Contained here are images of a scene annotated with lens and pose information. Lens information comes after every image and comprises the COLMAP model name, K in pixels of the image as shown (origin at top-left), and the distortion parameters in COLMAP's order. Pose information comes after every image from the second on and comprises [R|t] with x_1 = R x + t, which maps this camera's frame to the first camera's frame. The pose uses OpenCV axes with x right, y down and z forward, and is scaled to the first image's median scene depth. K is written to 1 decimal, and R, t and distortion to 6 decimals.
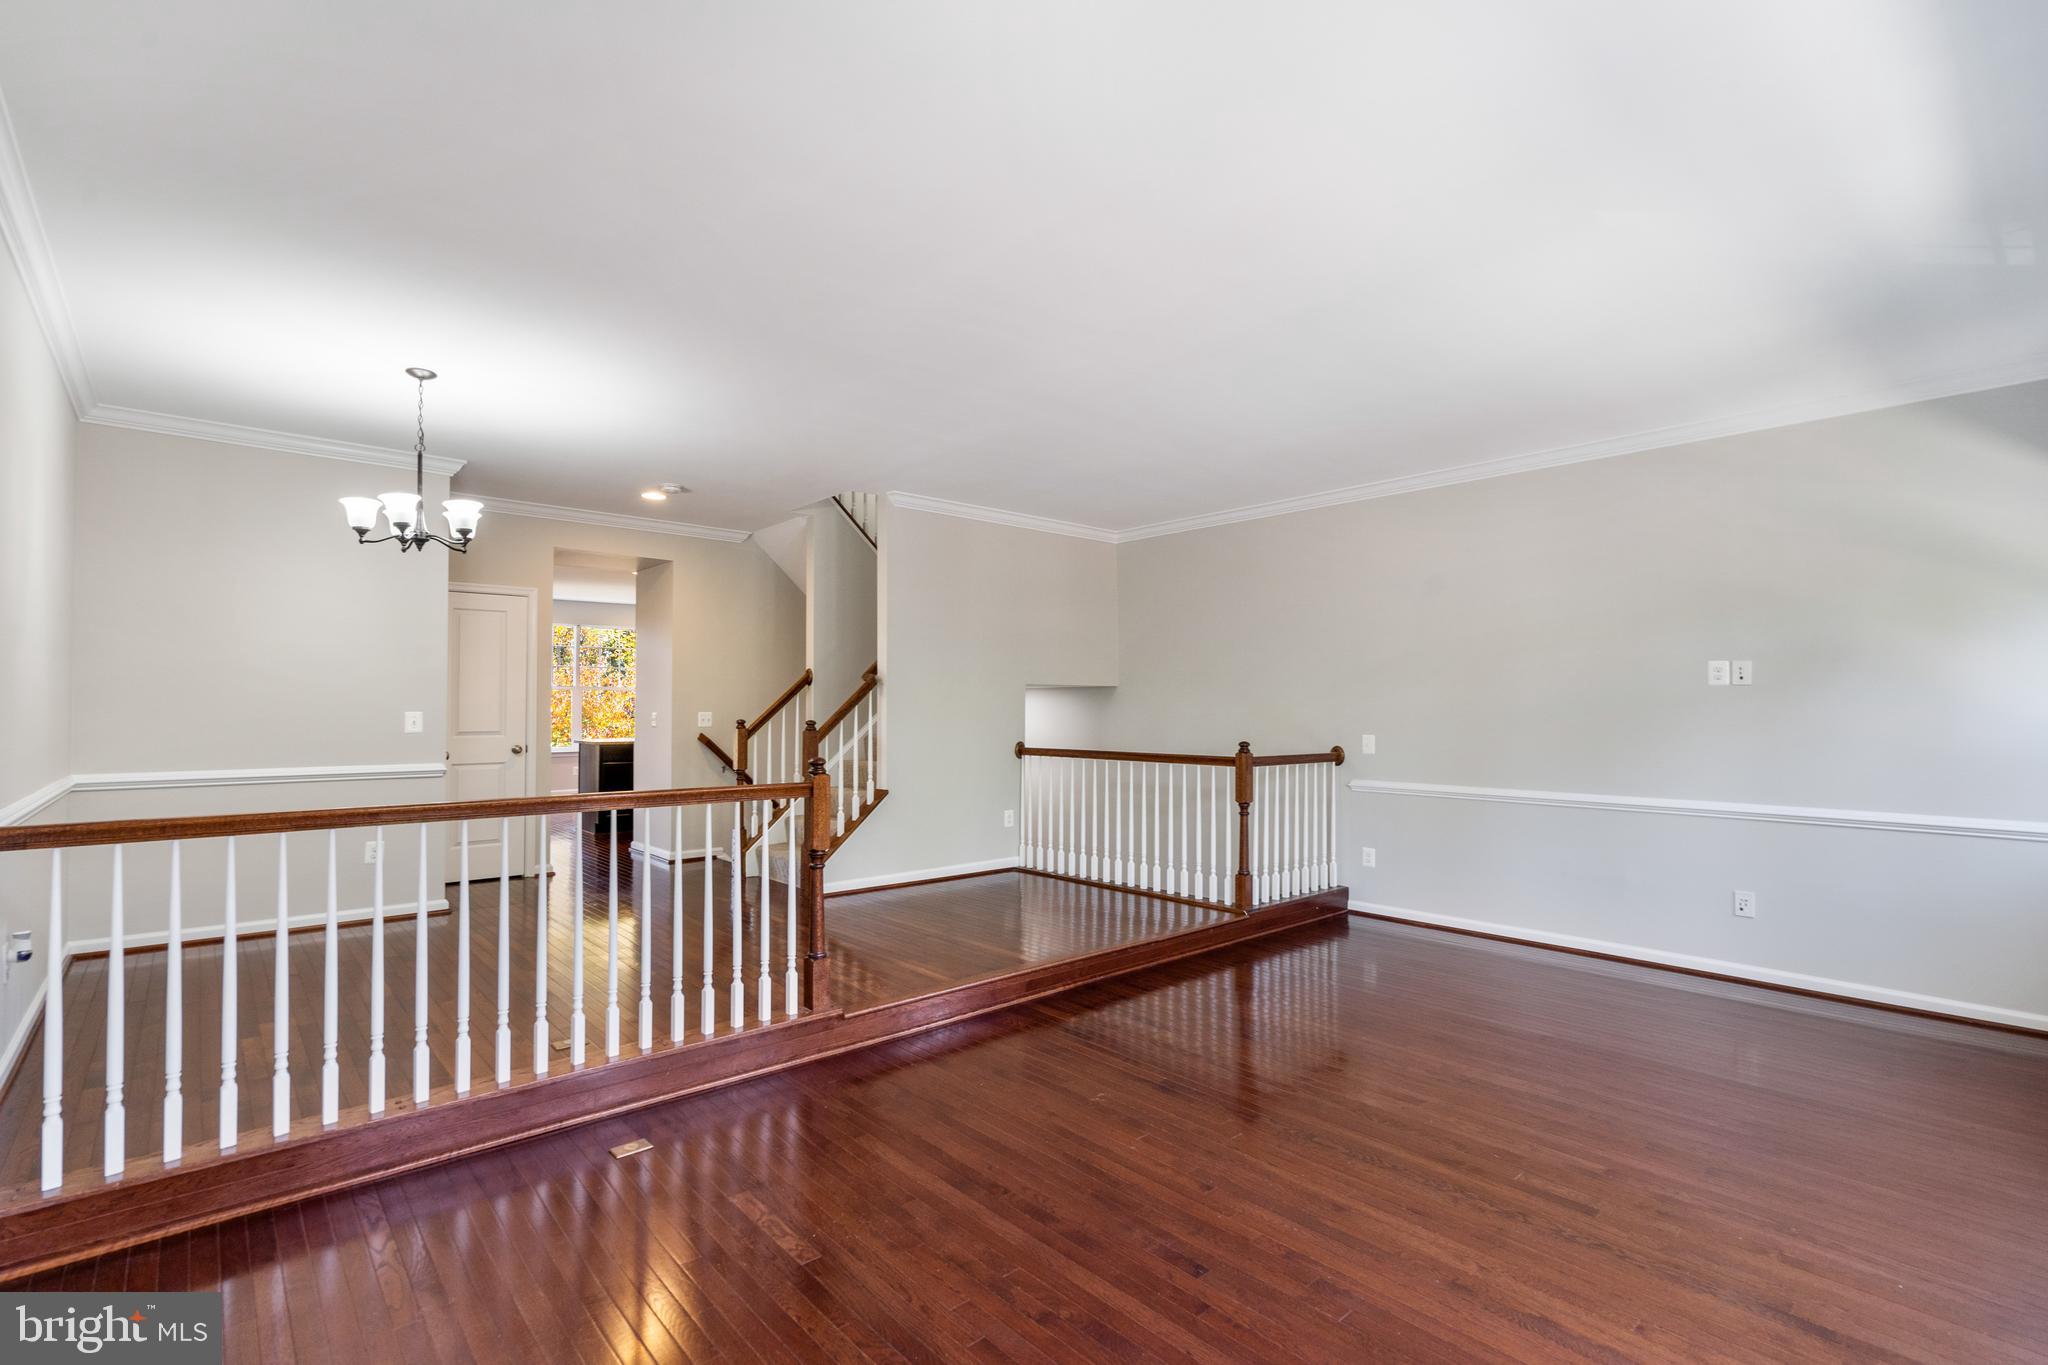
lens RADIAL K [[939.5, 0, 984.8], [0, 939.5, 696.3], [0, 0, 1]] dist [-0.003345, 0.003048]
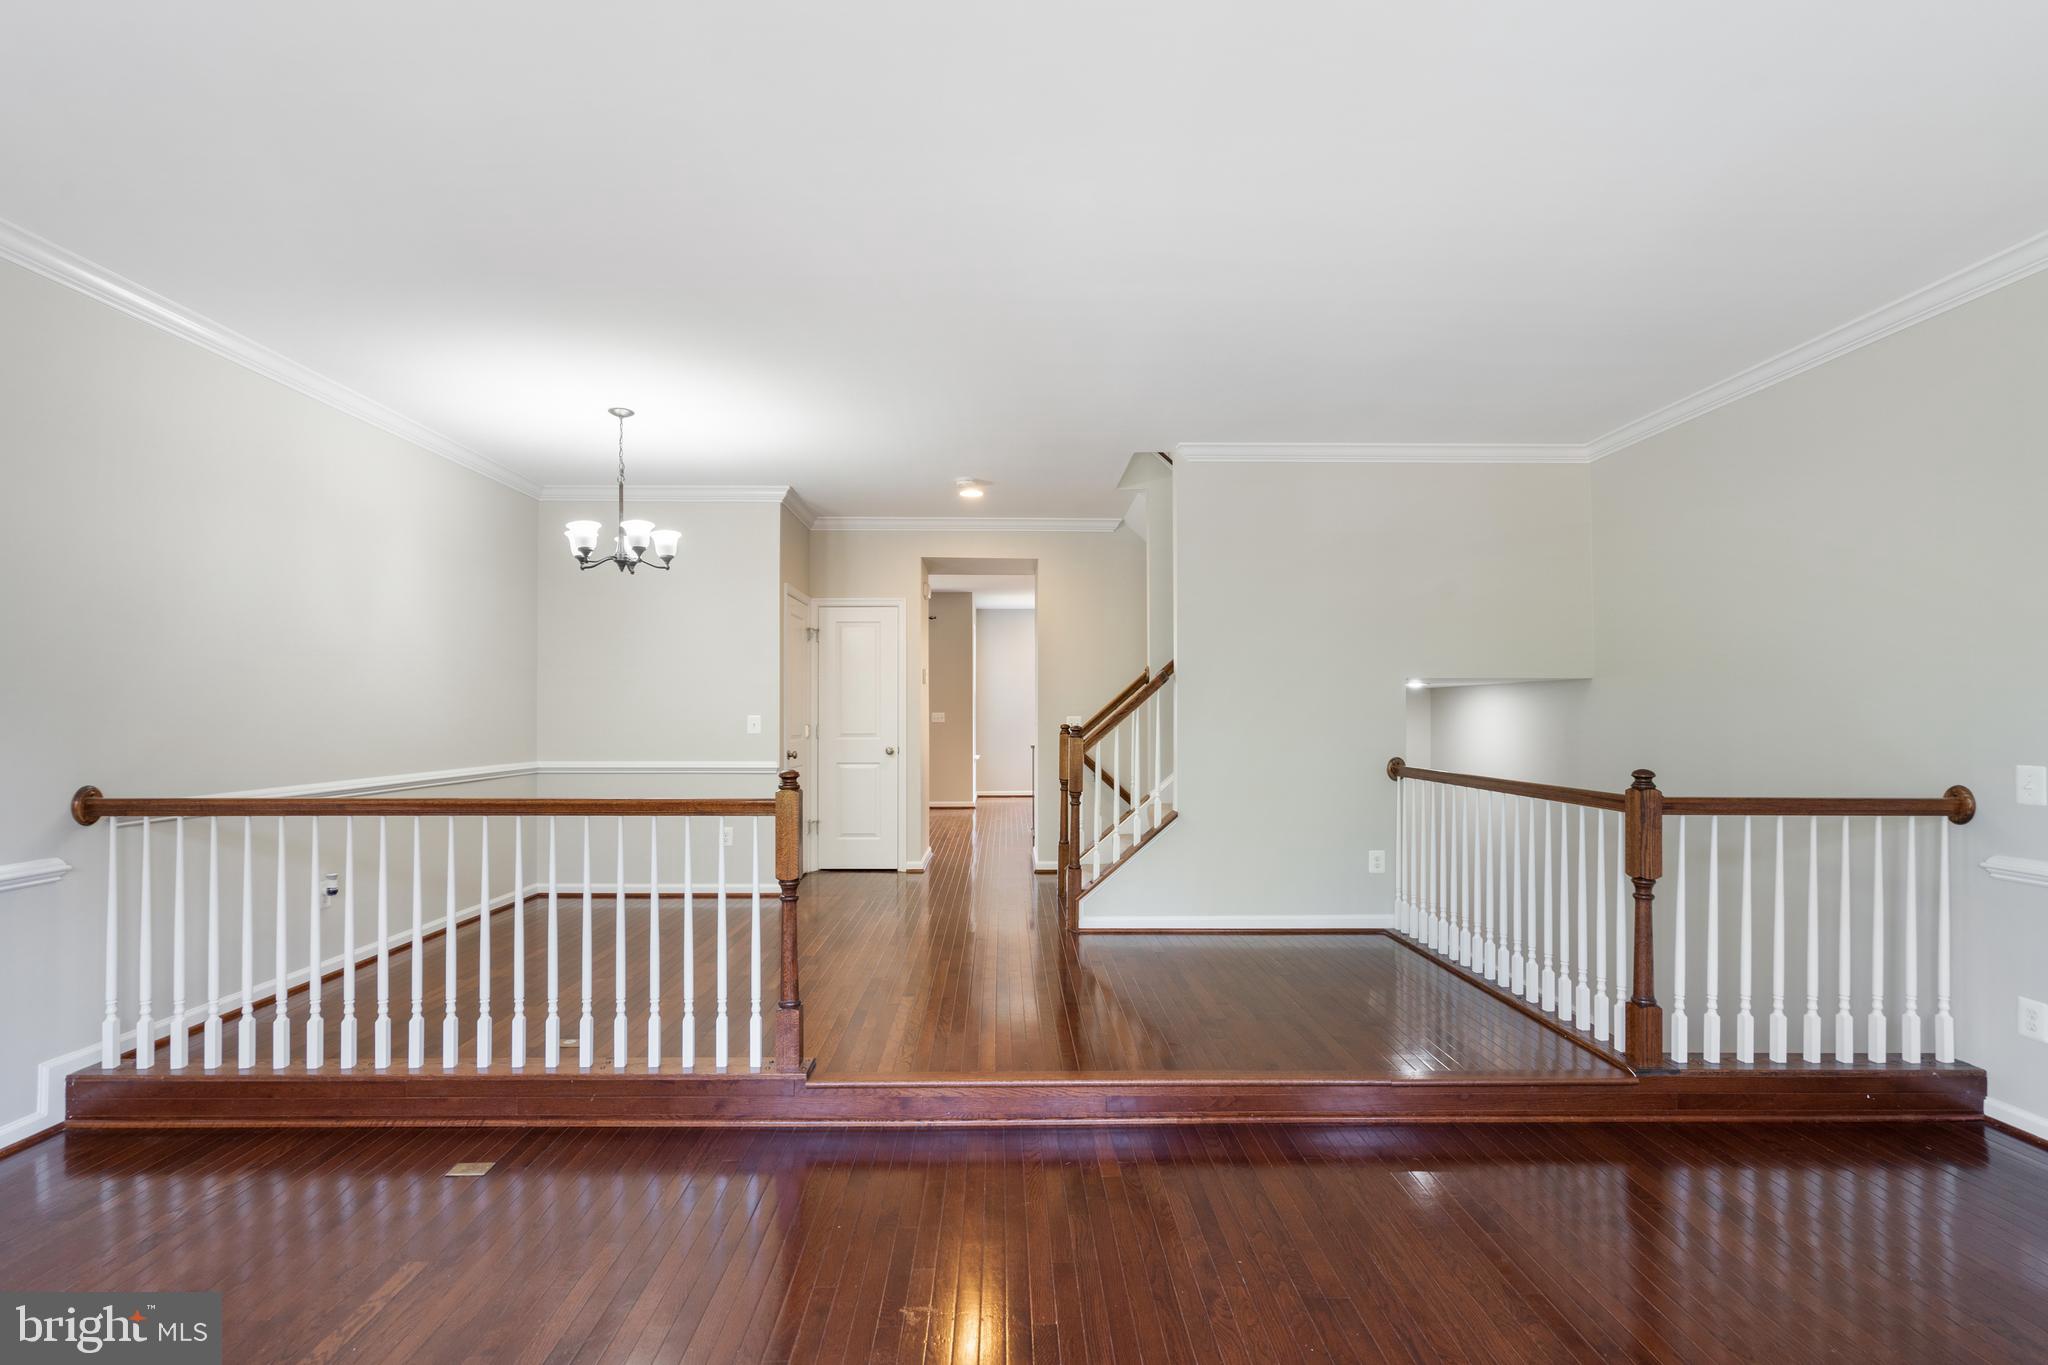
lens RADIAL K [[939.5, 0, 1004.3], [0, 939.5, 698.4], [0, 0, 1]] dist [-0.003345, 0.003048]
pose [[0.768023, -0.010374, -0.640338, 0.343682], [0.008502, 0.999946, -0.006003, 0.005581], [0.640366, -0.000834, 0.768070, 0.319030]]
